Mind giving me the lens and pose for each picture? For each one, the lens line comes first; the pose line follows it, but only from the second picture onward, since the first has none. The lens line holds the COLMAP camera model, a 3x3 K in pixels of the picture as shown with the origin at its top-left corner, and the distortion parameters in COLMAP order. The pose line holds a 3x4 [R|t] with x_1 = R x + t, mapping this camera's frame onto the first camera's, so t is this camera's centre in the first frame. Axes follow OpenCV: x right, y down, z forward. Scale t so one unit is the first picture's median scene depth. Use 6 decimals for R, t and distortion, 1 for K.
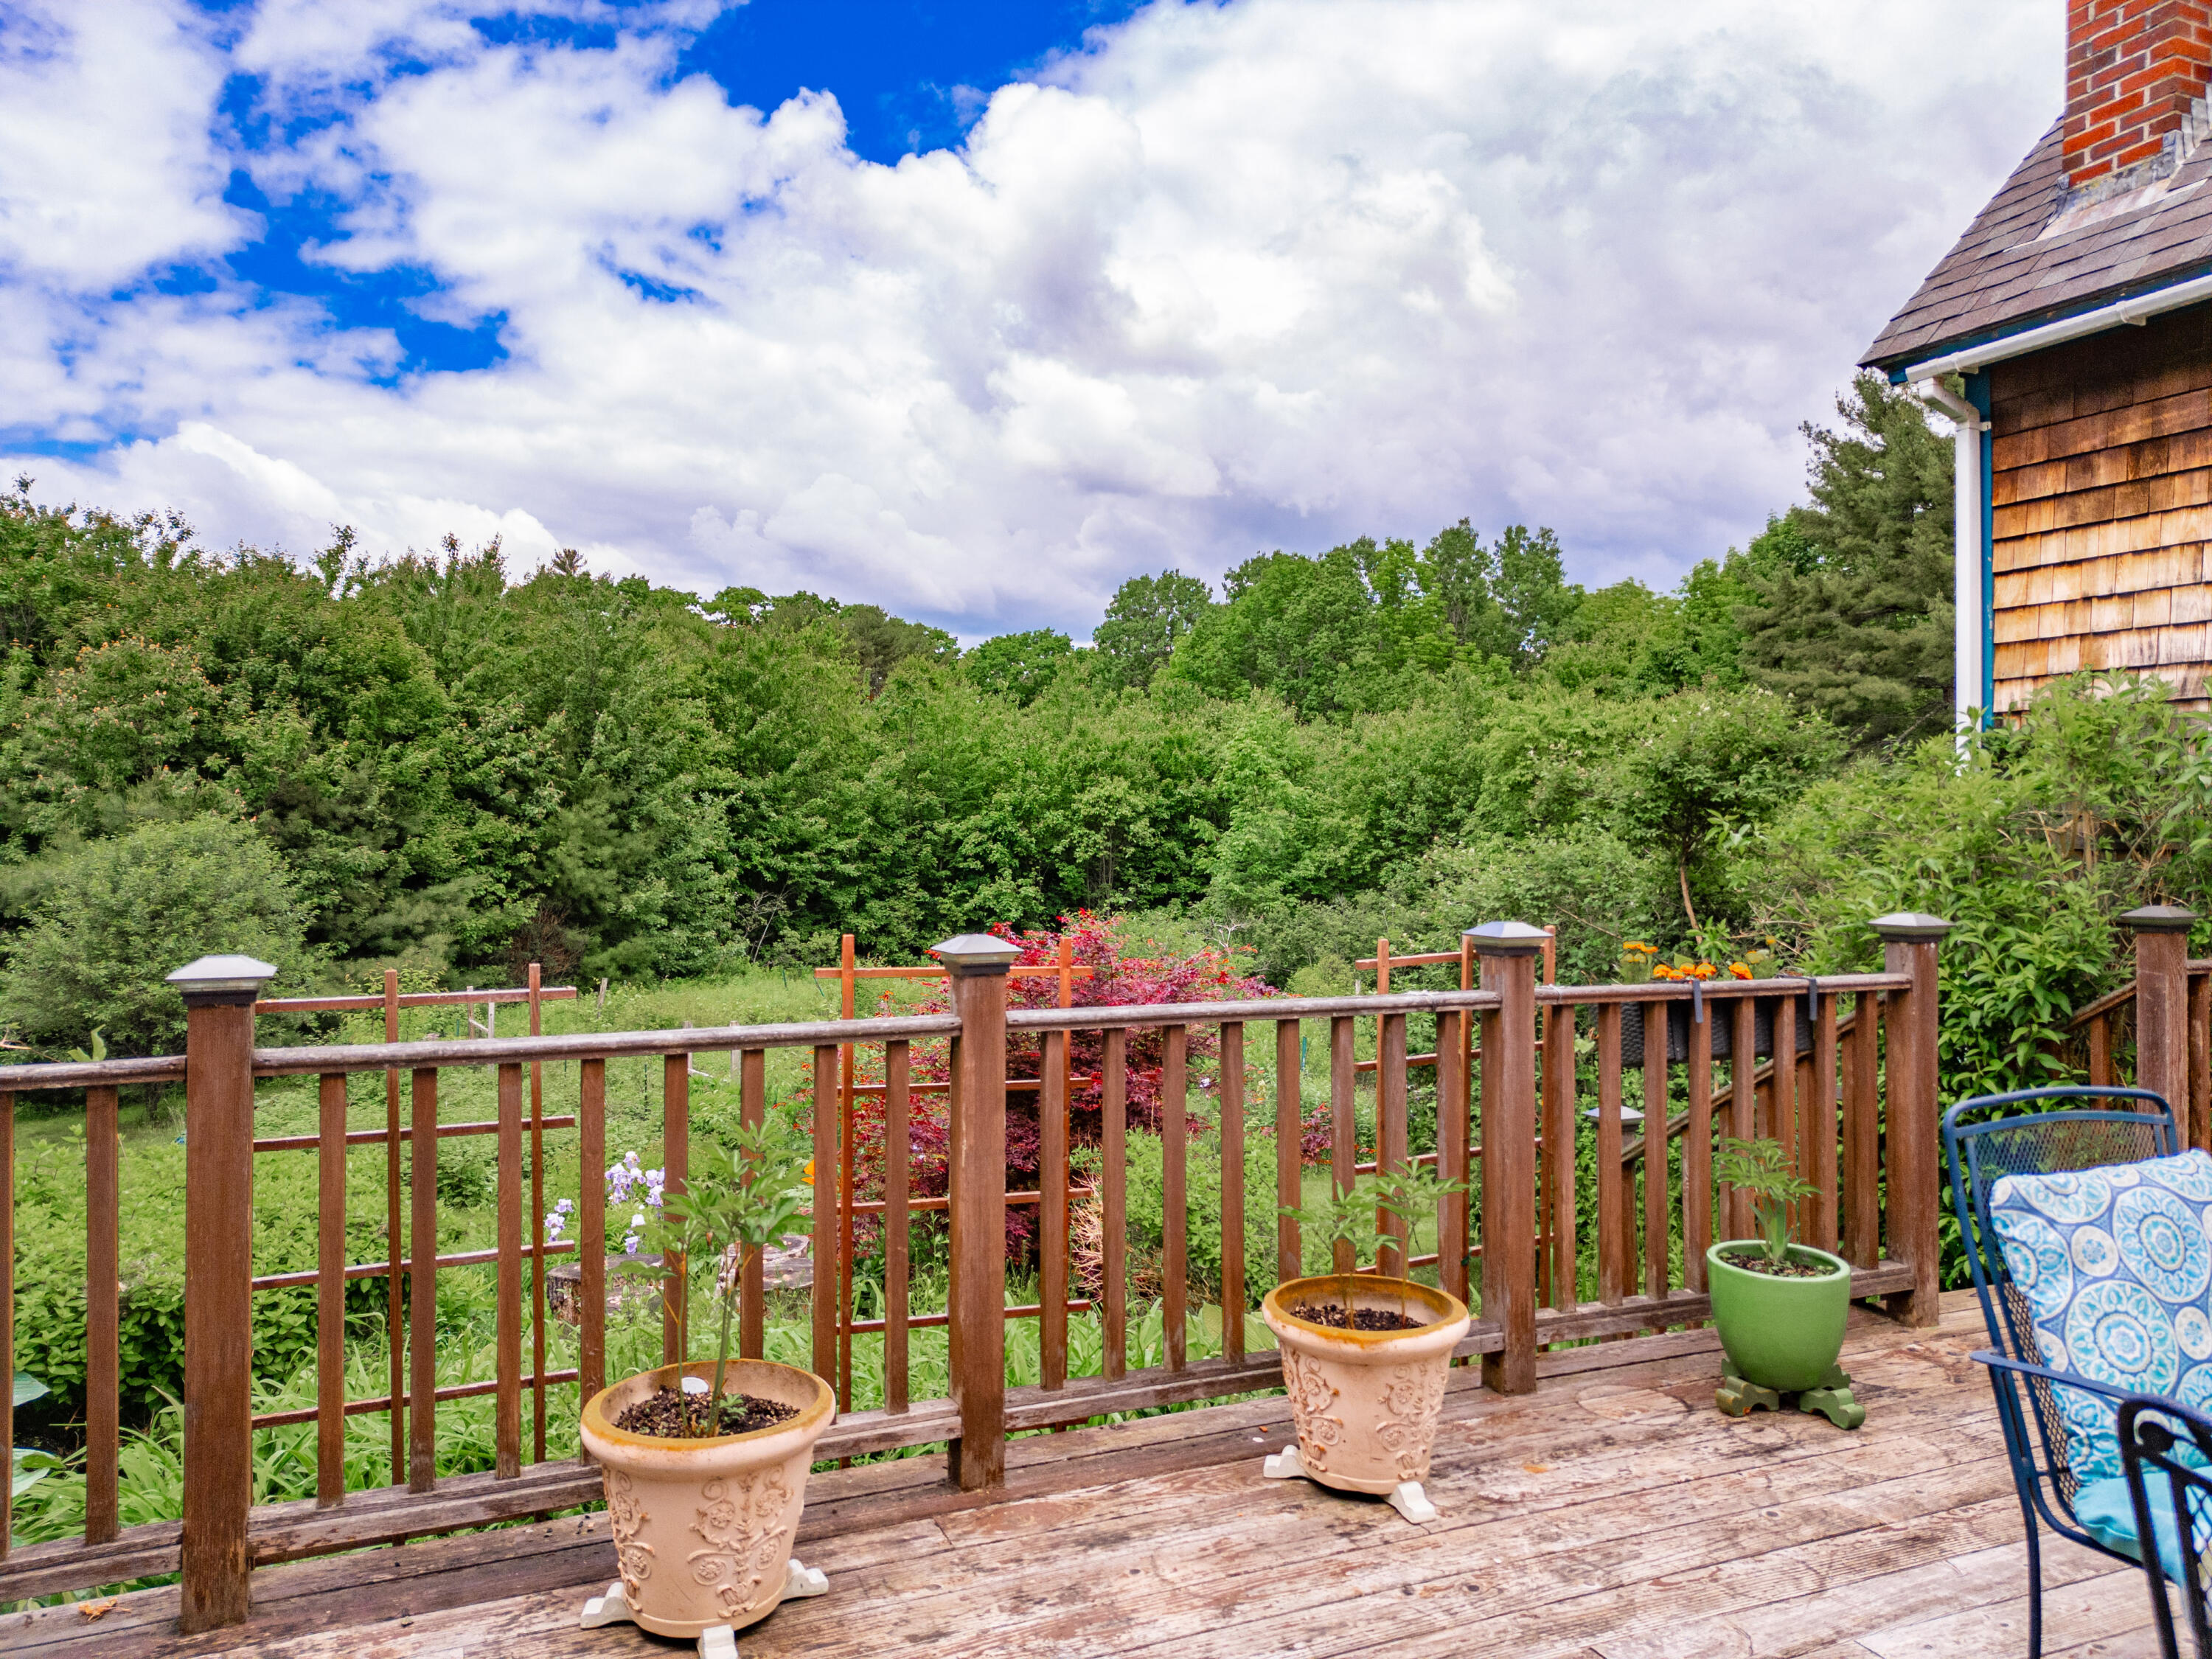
lens RADIAL K [[1548.5, 0, 1086.5], [0, 1548.5, 856.6], [0, 0, 1]] dist [0.076533, -0.071962]
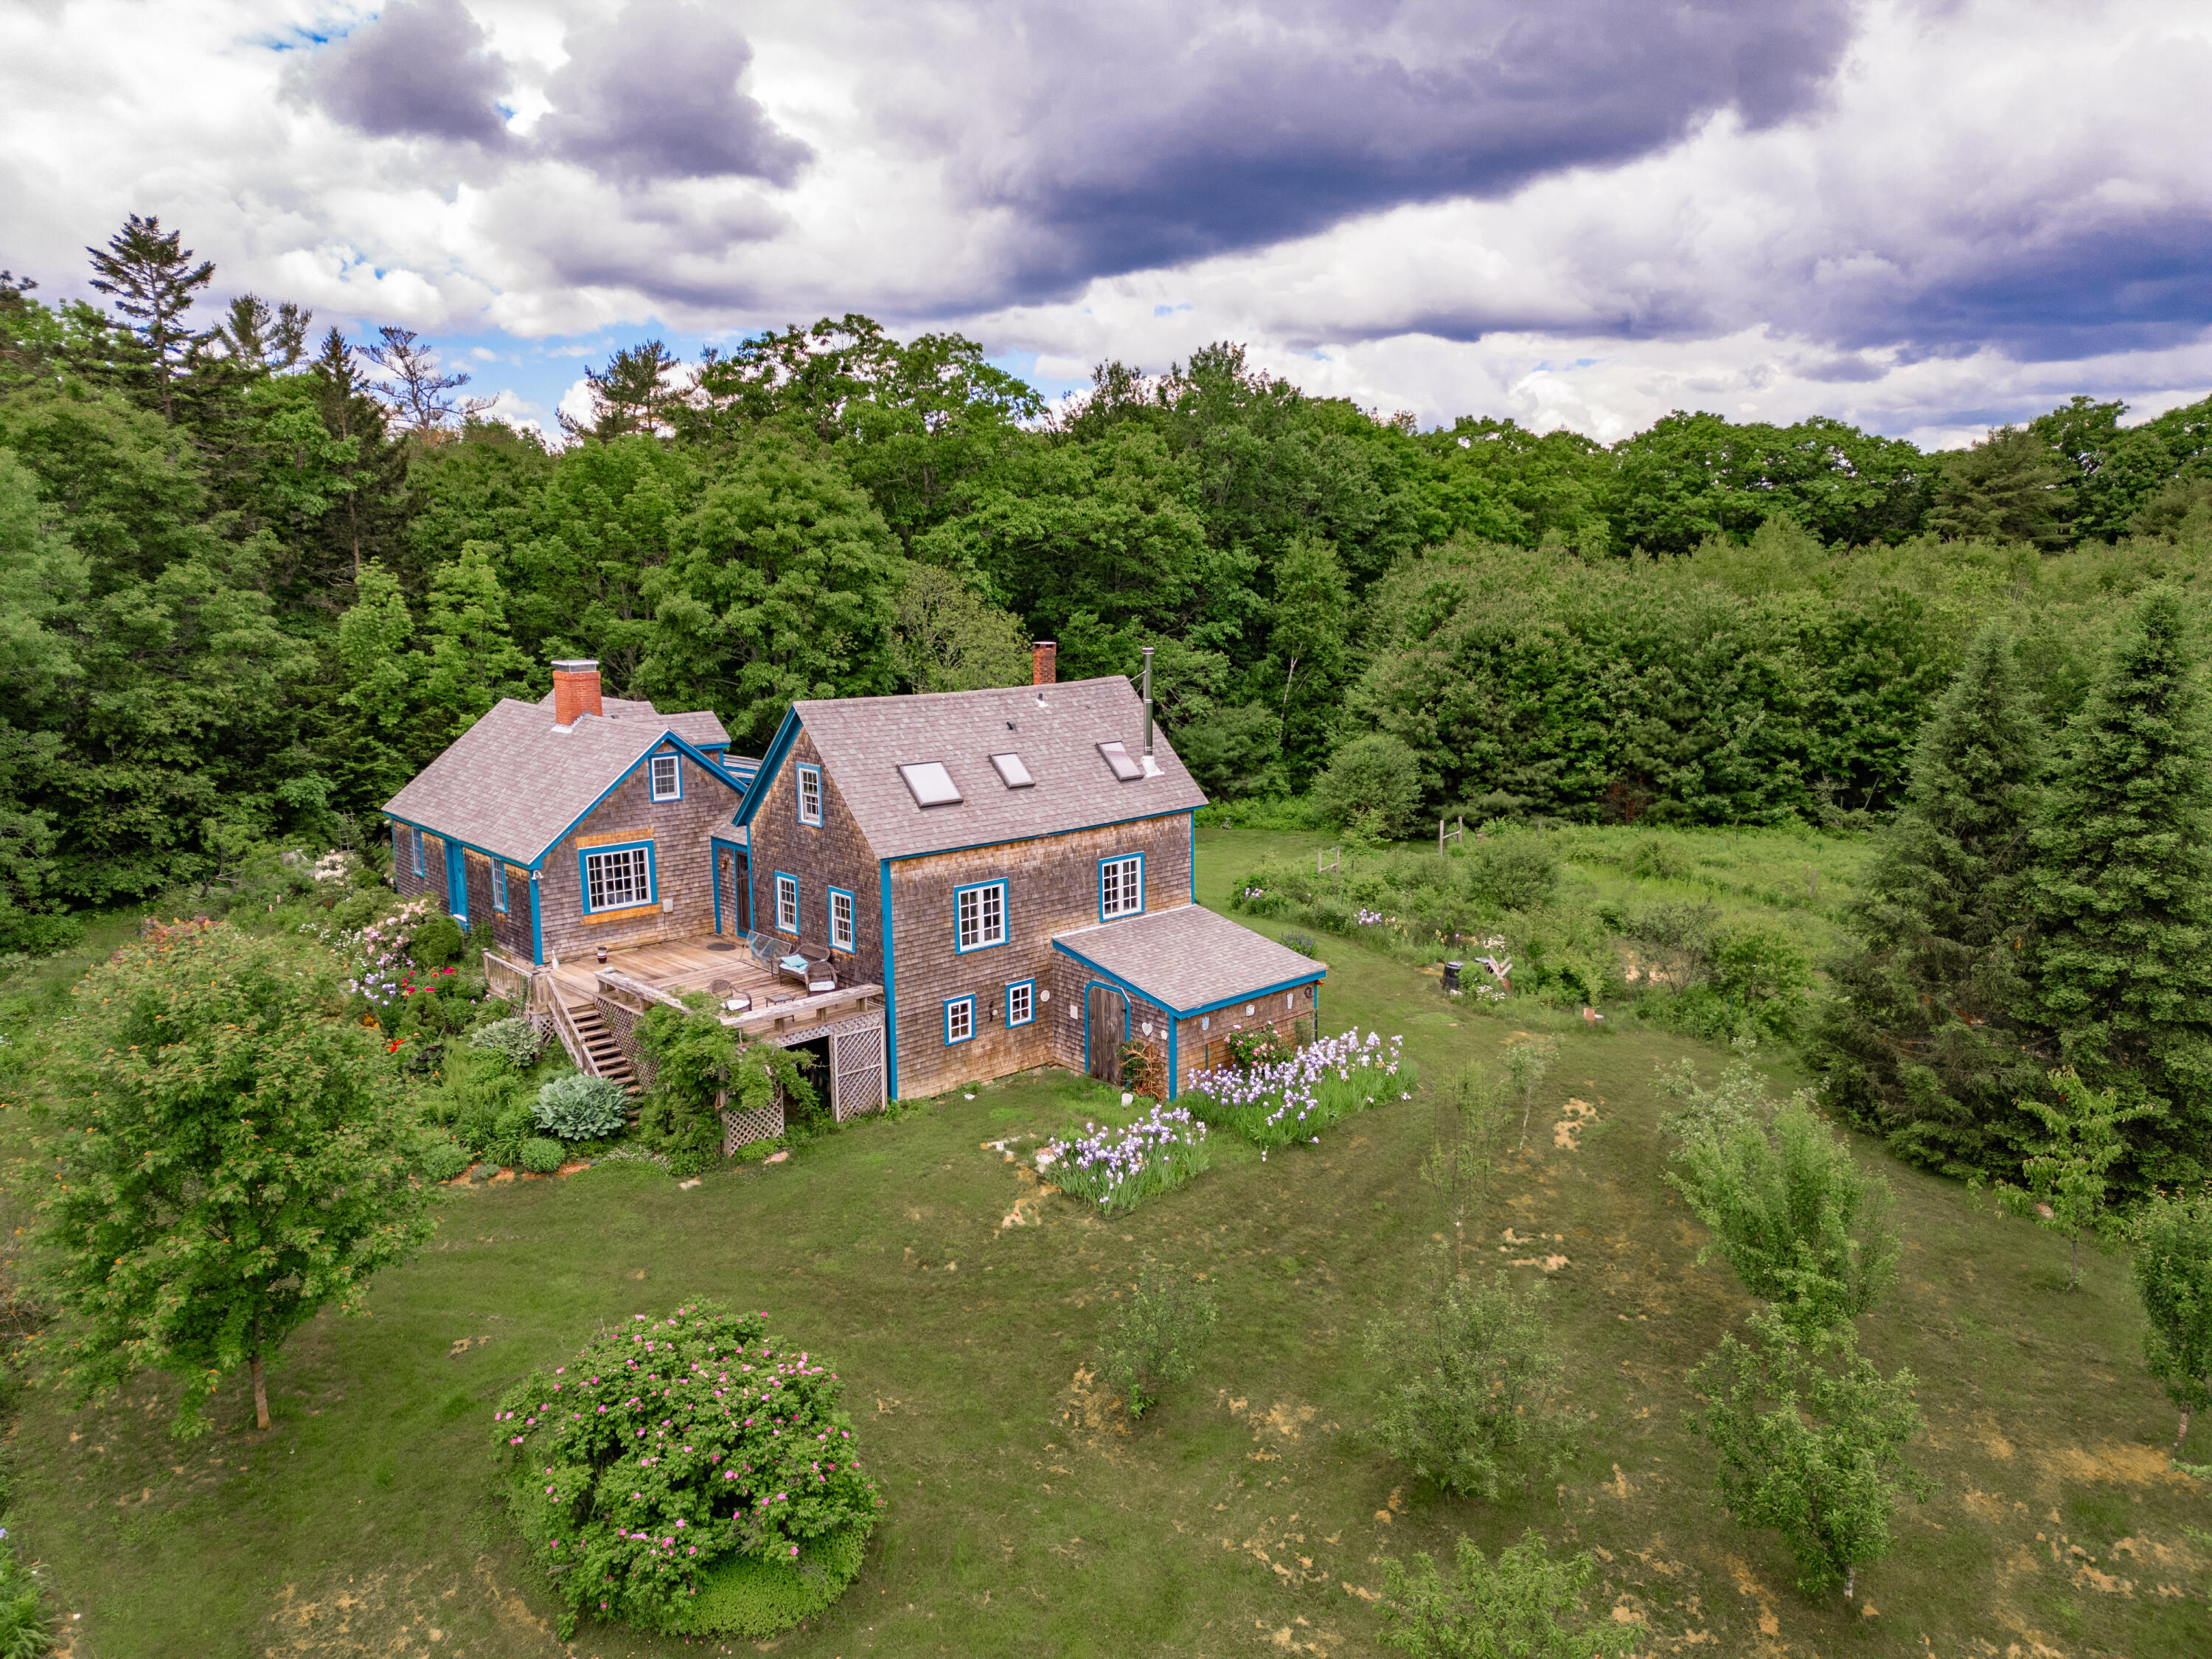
lens RADIAL K [[1548.5, 0, 1116.0], [0, 1548.5, 816.2], [0, 0, 1]] dist [0.076533, -0.071962]
pose [[0.303471, 0.162451, -0.938890, 1.135689], [-0.006817, 0.985704, 0.168348, -0.212163], [0.952816, -0.044688, 0.300240, -0.117353]]
